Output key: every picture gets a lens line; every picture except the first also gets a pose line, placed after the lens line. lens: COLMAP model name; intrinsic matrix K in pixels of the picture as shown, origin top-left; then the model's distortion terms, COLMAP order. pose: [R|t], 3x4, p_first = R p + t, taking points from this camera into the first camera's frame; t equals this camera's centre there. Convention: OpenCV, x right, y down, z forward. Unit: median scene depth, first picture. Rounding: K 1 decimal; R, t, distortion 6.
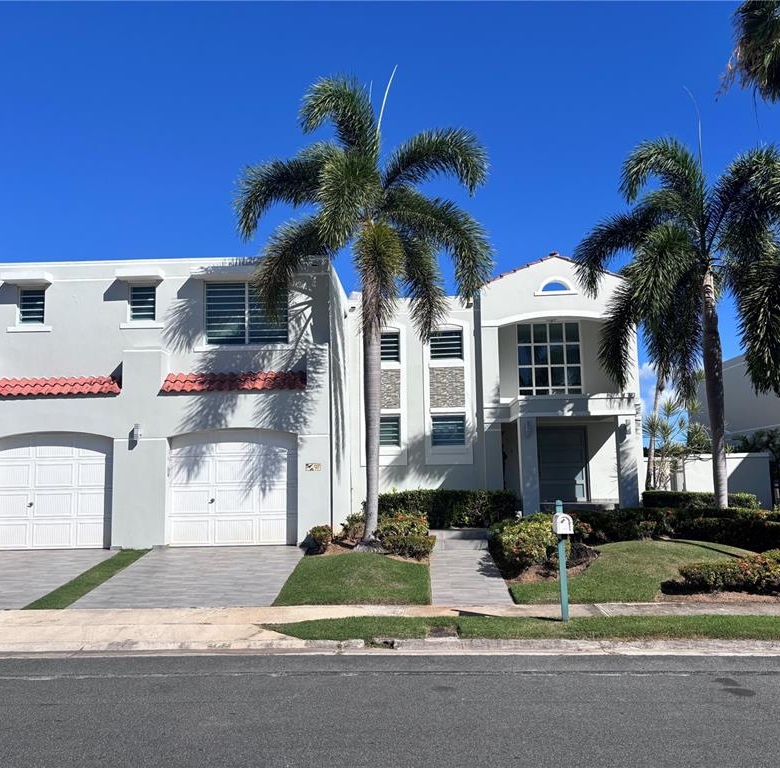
lens RADIAL K [[781.8, 0, 387.5], [0, 781.8, 384.0], [0, 0, 1]] dist [0.030545, 0.000000]
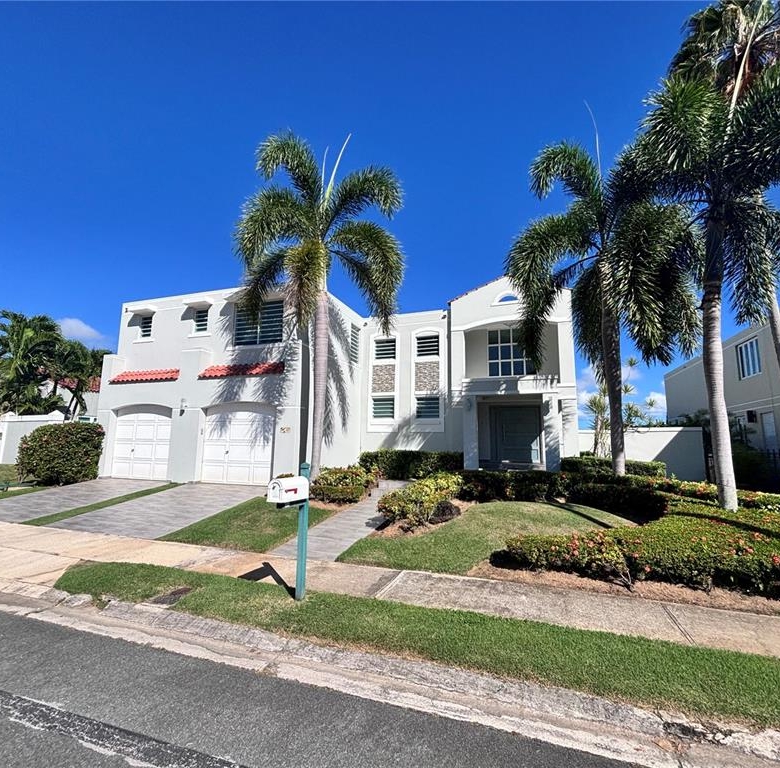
lens RADIAL K [[410.5, 0, 394.2], [0, 410.5, 384.8], [0, 0, 1]] dist [0.002866, -0.005233]
pose [[0.957158, -0.012570, -0.289292, 0.279442], [0.006595, 0.999744, -0.021621, 0.042161], [0.289490, 0.018787, 0.956997, 0.349651]]
